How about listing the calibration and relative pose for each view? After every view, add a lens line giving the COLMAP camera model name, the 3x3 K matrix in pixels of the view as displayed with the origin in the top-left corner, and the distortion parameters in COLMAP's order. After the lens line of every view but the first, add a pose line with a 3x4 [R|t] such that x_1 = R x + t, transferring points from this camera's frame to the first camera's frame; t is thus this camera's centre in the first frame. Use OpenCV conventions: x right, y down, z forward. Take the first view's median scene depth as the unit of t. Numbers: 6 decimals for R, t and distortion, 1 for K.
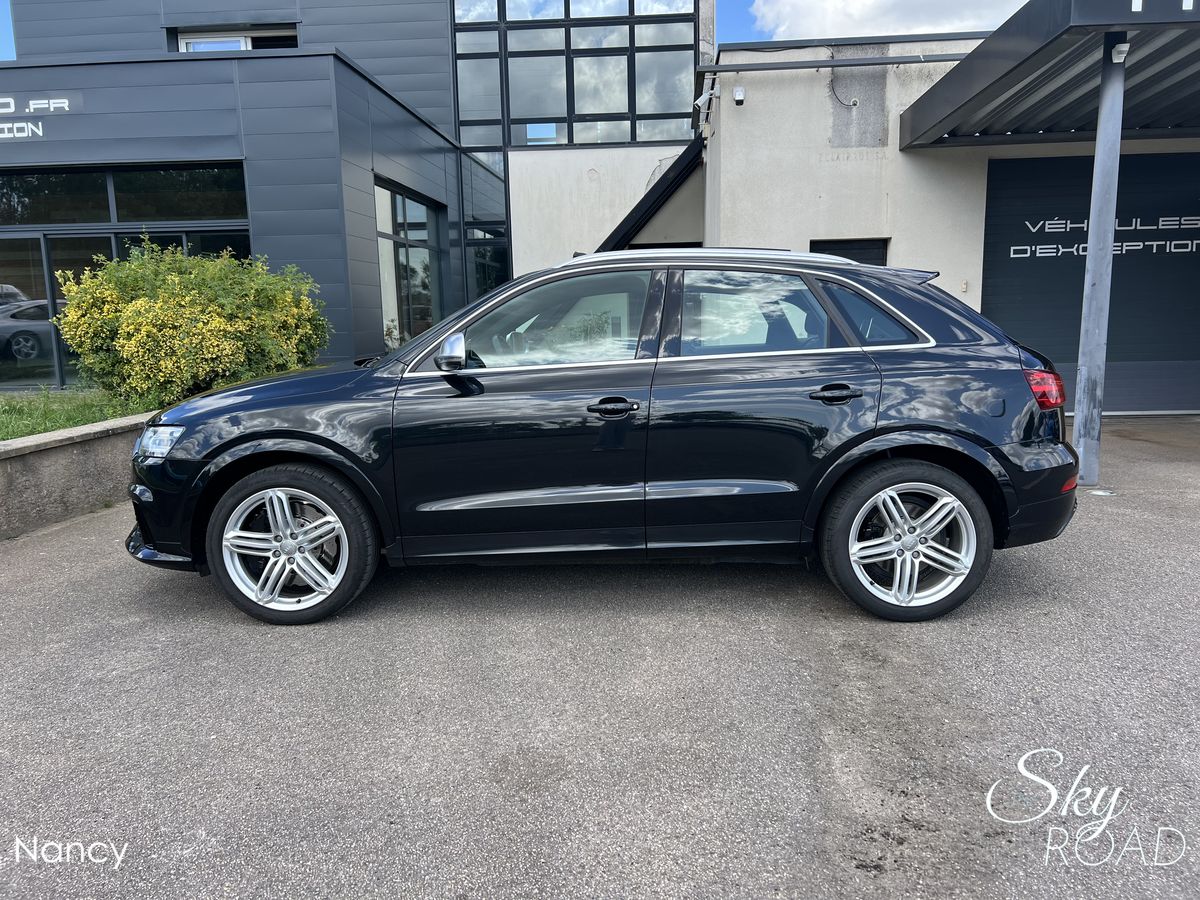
lens RADIAL K [[904.4, 0, 604.3], [0, 904.4, 451.8], [0, 0, 1]] dist [0.051870, -0.055287]
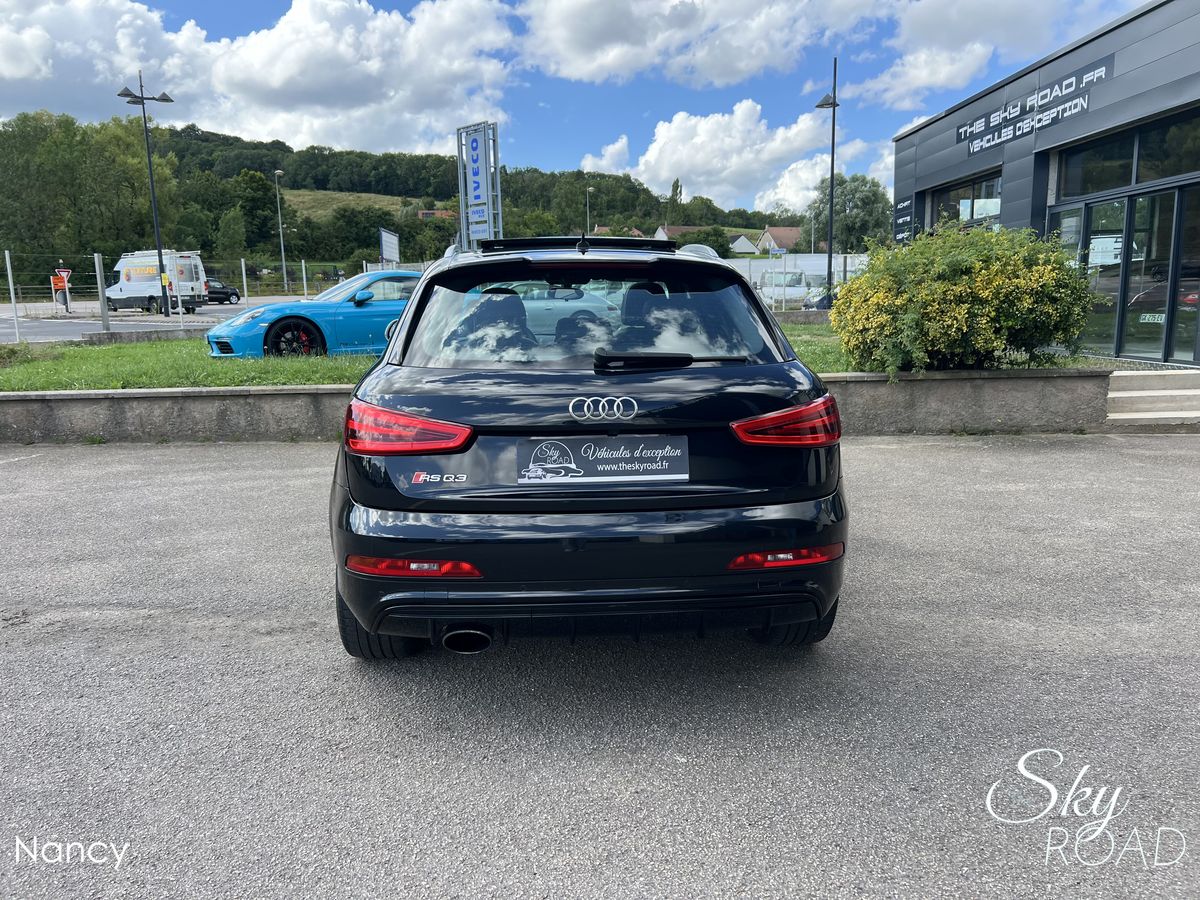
lens RADIAL K [[904.4, 0, 601.4], [0, 904.4, 453.4], [0, 0, 1]] dist [0.051870, -0.055287]
pose [[0.086267, 0.184346, -0.979068, 0.457778], [-0.132473, 0.976128, 0.172120, -0.074249], [0.987425, 0.114852, 0.108629, 0.418096]]
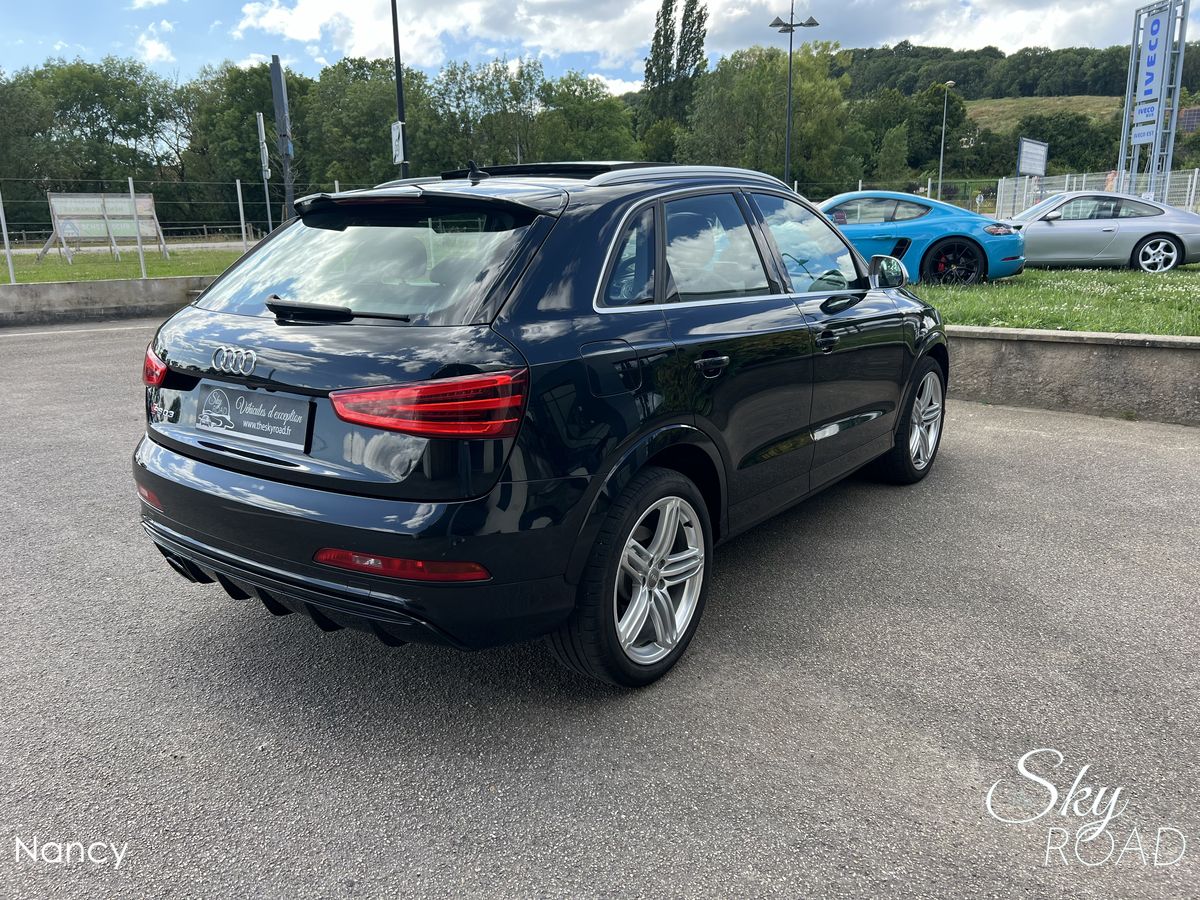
lens RADIAL K [[904.4, 0, 601.2], [0, 904.4, 453.6], [0, 0, 1]] dist [0.051870, -0.055287]
pose [[-0.580989, 0.221782, -0.783112, 0.341110], [-0.095387, 0.936975, 0.336124, -0.110454], [0.808303, 0.269983, -0.523217, 0.659087]]
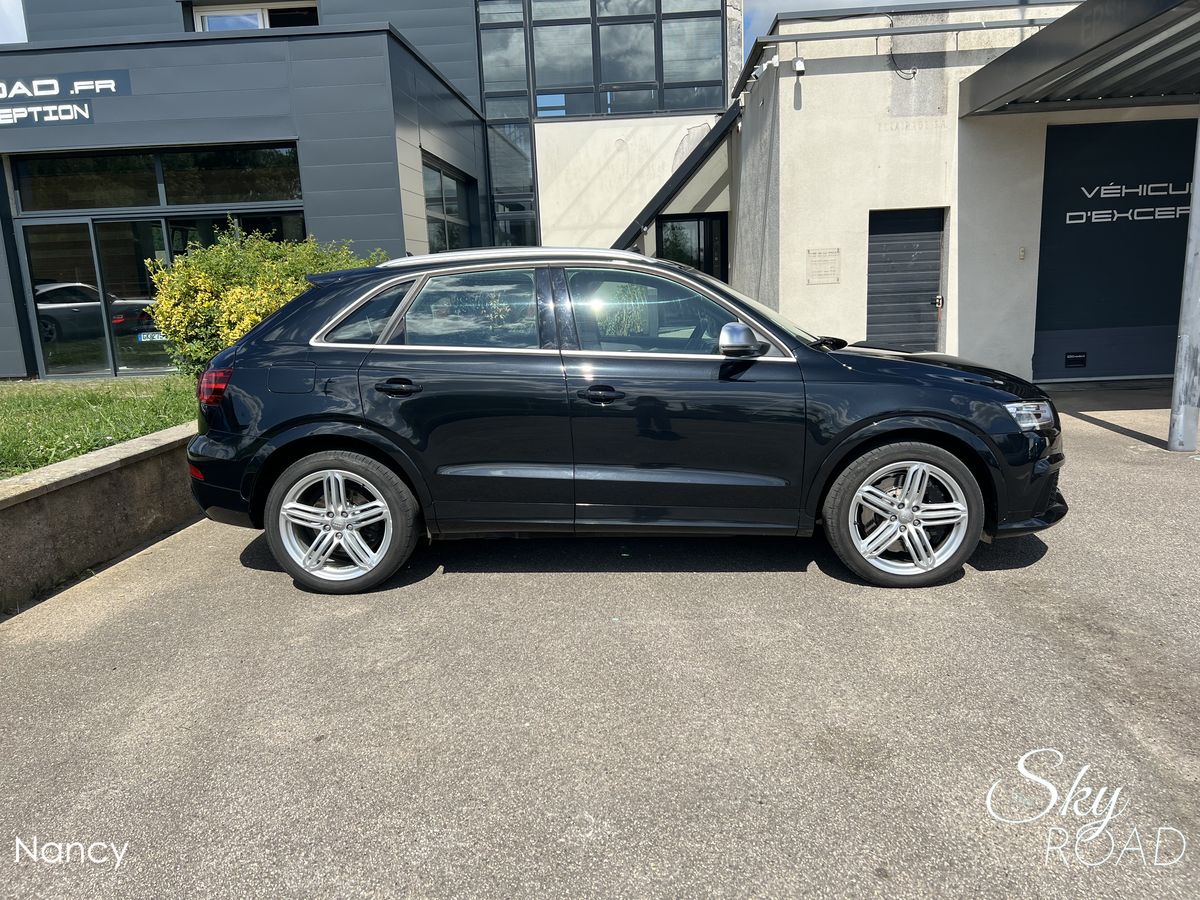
lens RADIAL K [[904.4, 0, 601.3], [0, 904.4, 451.2], [0, 0, 1]] dist [0.051870, -0.055287]
pose [[0.999486, -0.024720, 0.020427, -0.098204], [0.023974, 0.999064, 0.035998, -0.010160], [-0.021298, -0.035489, 0.999143, -0.009292]]
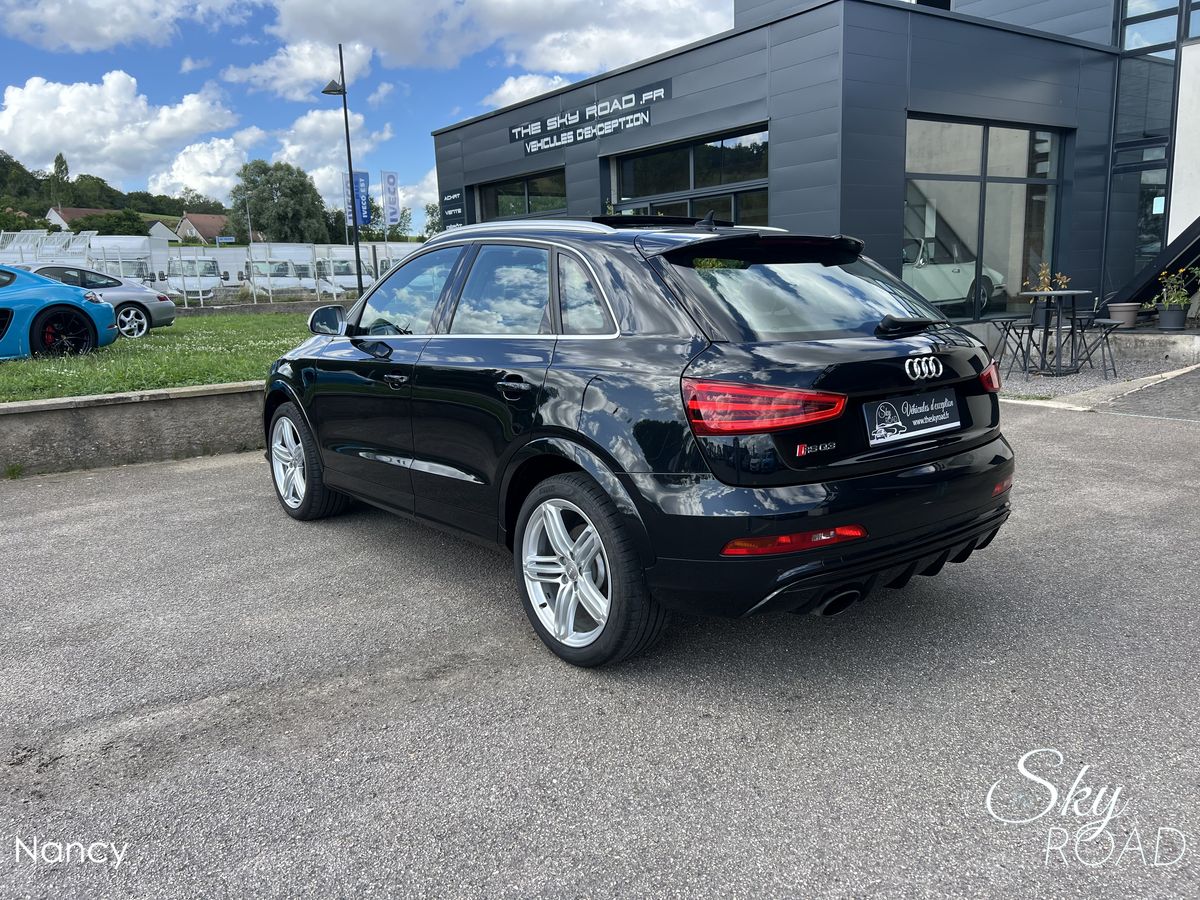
lens RADIAL K [[904.4, 0, 600.4], [0, 904.4, 450.5], [0, 0, 1]] dist [0.051870, -0.055287]
pose [[0.635400, 0.145194, -0.758410, 0.359961], [-0.096822, 0.989392, 0.108296, -0.037908], [0.766089, 0.004620, 0.642718, 0.180229]]
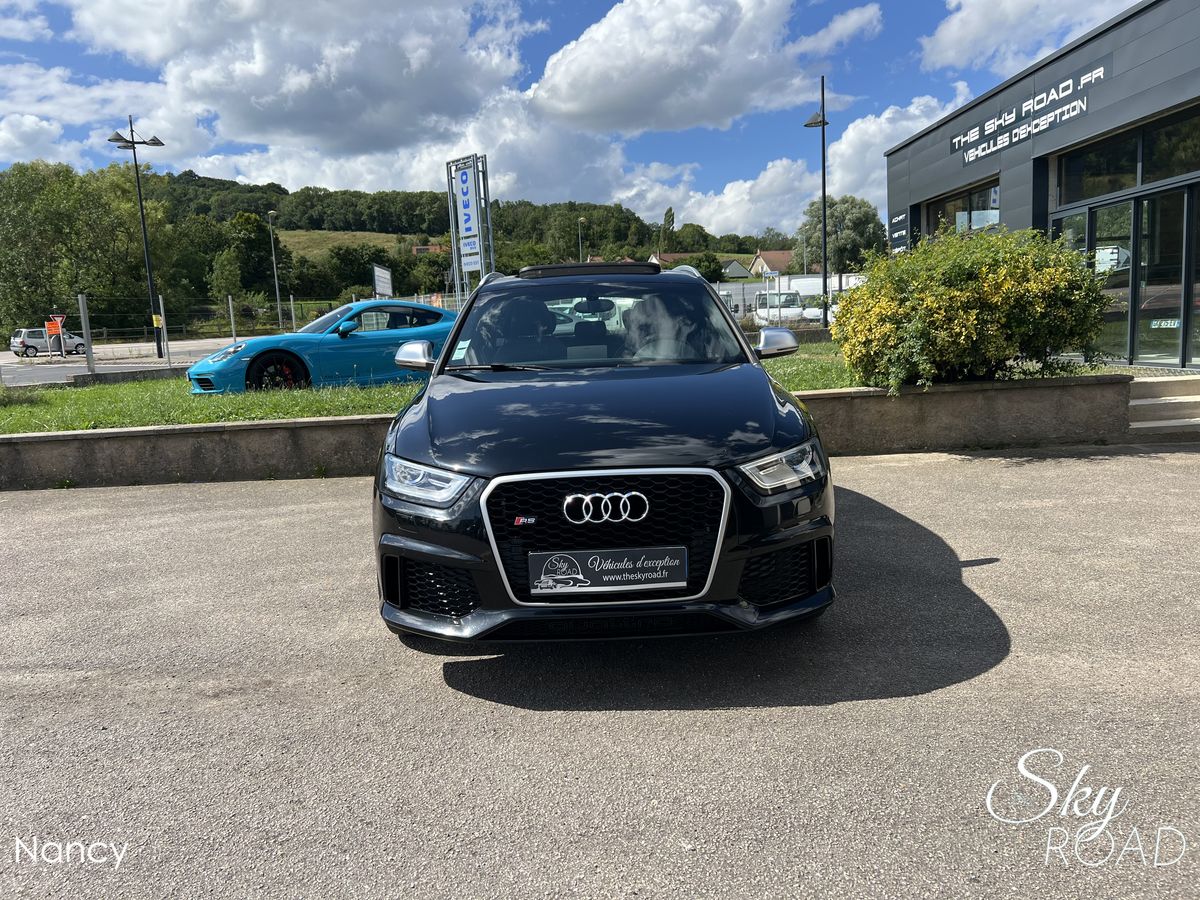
lens RADIAL K [[904.4, 0, 591.3], [0, 904.4, 448.9], [0, 0, 1]] dist [0.051870, -0.055287]
pose [[0.080908, 0.146187, -0.985943, 0.417877], [-0.100379, 0.985352, 0.137862, -0.067027], [0.991654, 0.087814, 0.094397, 0.427926]]
